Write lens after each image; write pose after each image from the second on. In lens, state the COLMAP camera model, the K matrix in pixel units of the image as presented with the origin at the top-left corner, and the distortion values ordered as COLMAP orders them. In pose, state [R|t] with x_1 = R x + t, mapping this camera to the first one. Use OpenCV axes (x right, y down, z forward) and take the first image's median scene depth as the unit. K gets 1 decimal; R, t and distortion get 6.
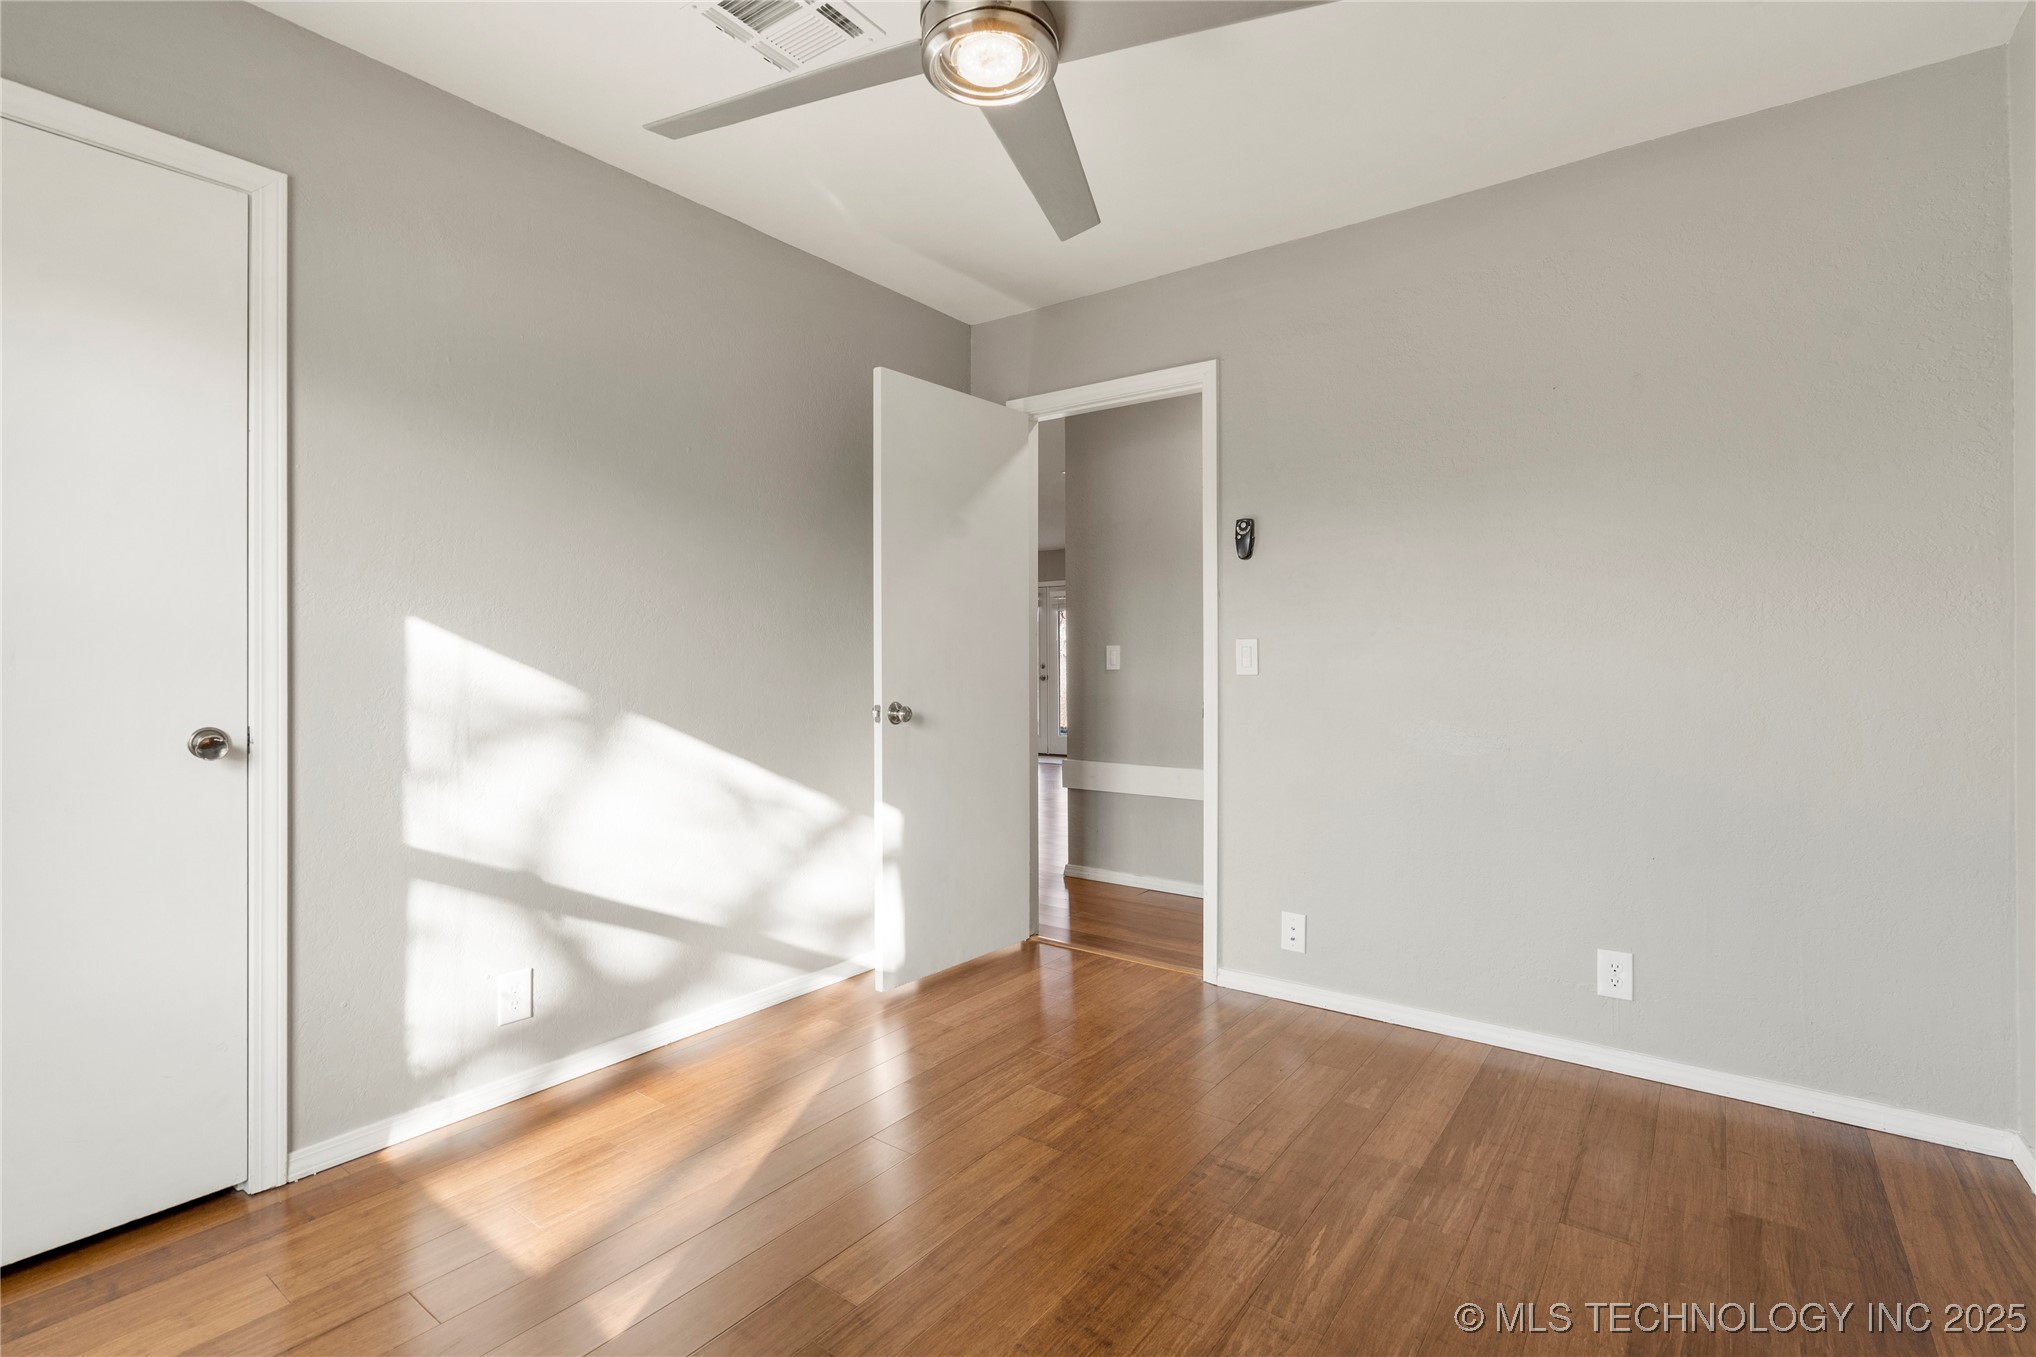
lens RADIAL K [[927.5, 0, 1018.0], [0, 927.5, 684.9], [0, 0, 1]] dist [-0.002246, 0.000941]
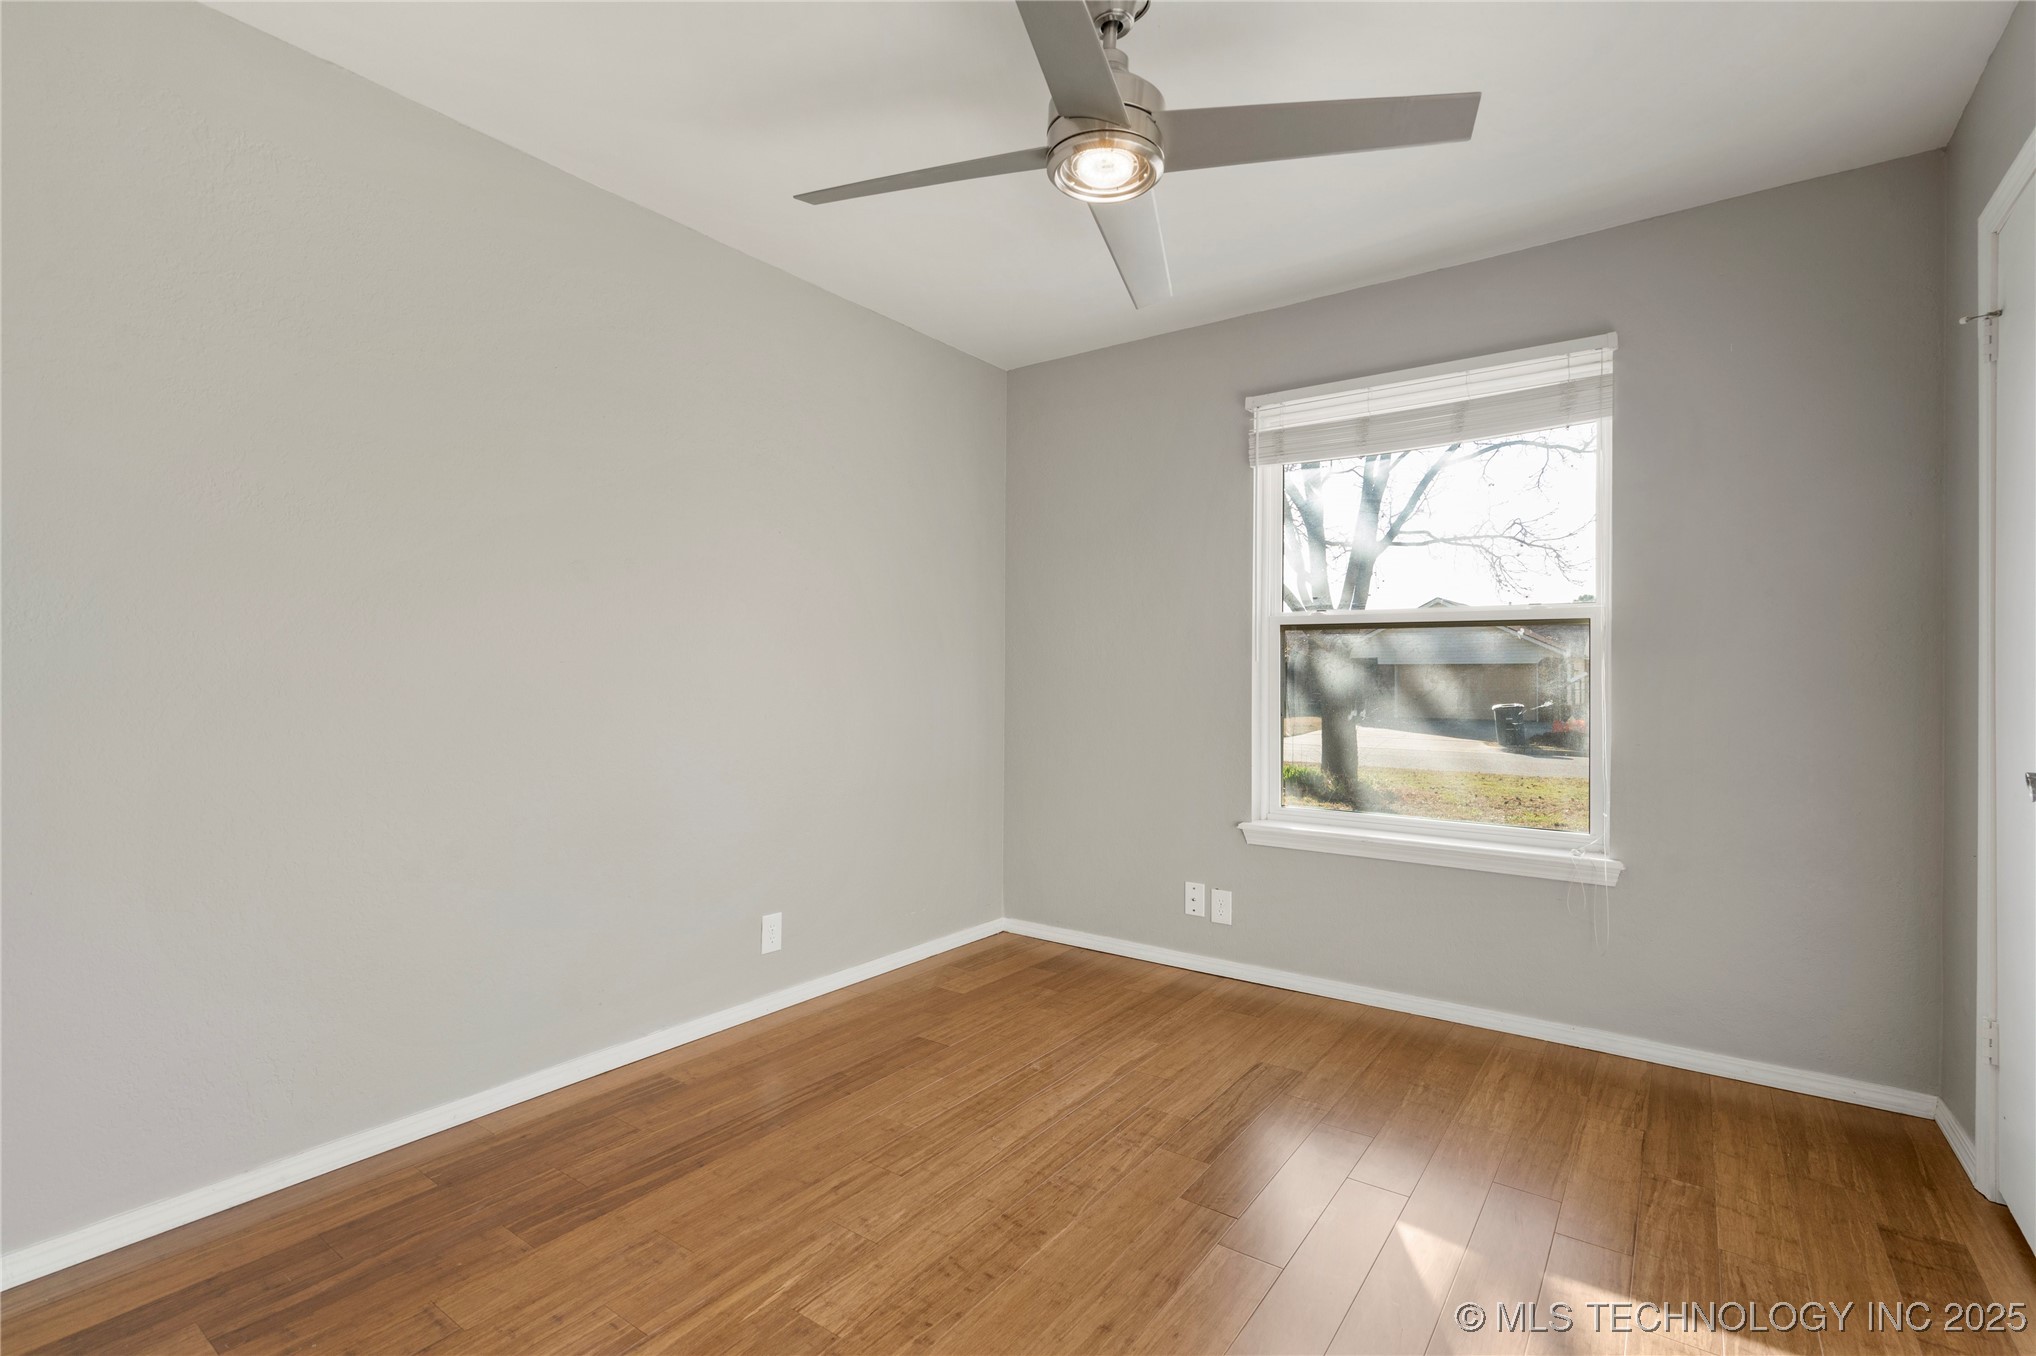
lens RADIAL K [[927.5, 0, 1018.0], [0, 927.5, 684.4], [0, 0, 1]] dist [-0.002246, 0.000941]
pose [[-0.999841, -0.002133, -0.017680, 0.091438], [-0.002457, 0.999829, 0.018317, -0.041412], [0.017638, 0.018357, -0.999676, 2.008770]]
